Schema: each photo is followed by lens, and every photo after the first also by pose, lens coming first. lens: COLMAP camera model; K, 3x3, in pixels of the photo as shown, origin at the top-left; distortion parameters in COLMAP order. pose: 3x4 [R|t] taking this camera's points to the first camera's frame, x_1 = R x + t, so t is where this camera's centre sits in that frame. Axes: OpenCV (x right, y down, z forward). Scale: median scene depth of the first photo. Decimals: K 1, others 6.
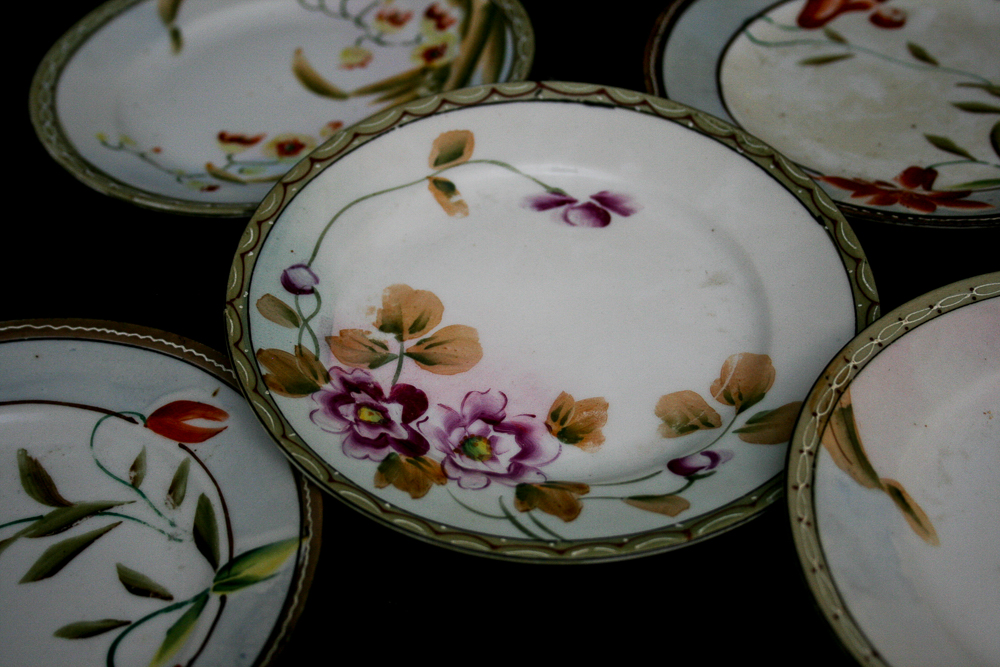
lens RADIAL K [[1596.7, 0, 497.9], [0, 1596.7, 338.6], [0, 0, 1]] dist [0.003653, 0.000000]
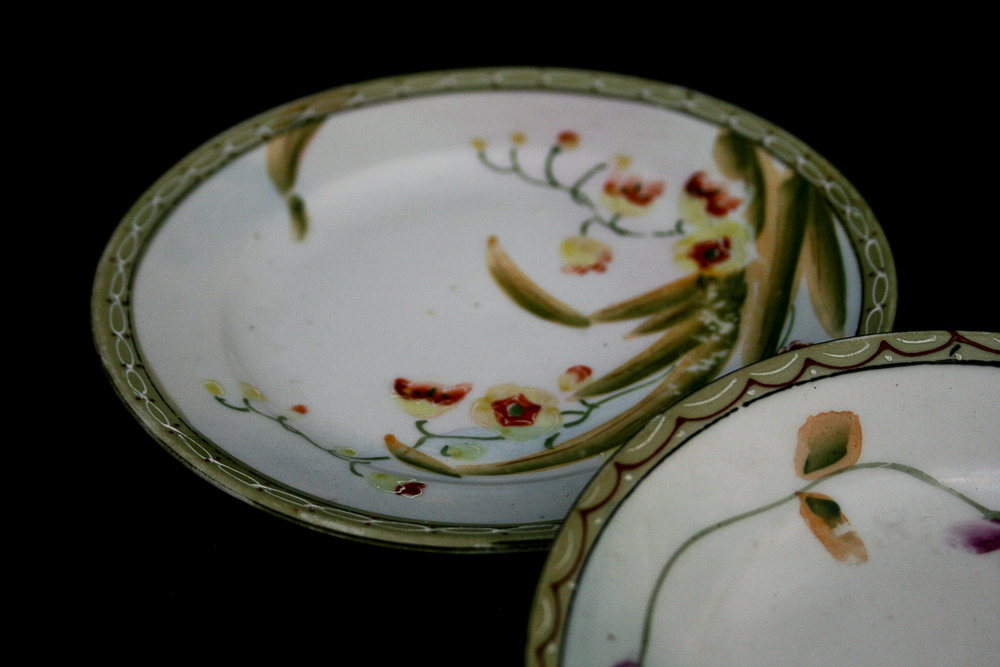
lens RADIAL K [[1921.3, 0, 506.6], [0, 1921.3, 330.1], [0, 0, 1]] dist [0.071907, 0.000000]
pose [[0.997492, 0.023123, 0.066888, -0.191415], [-0.019035, 0.997949, -0.061126, -0.108737], [-0.068165, 0.059700, 0.995886, 0.258027]]
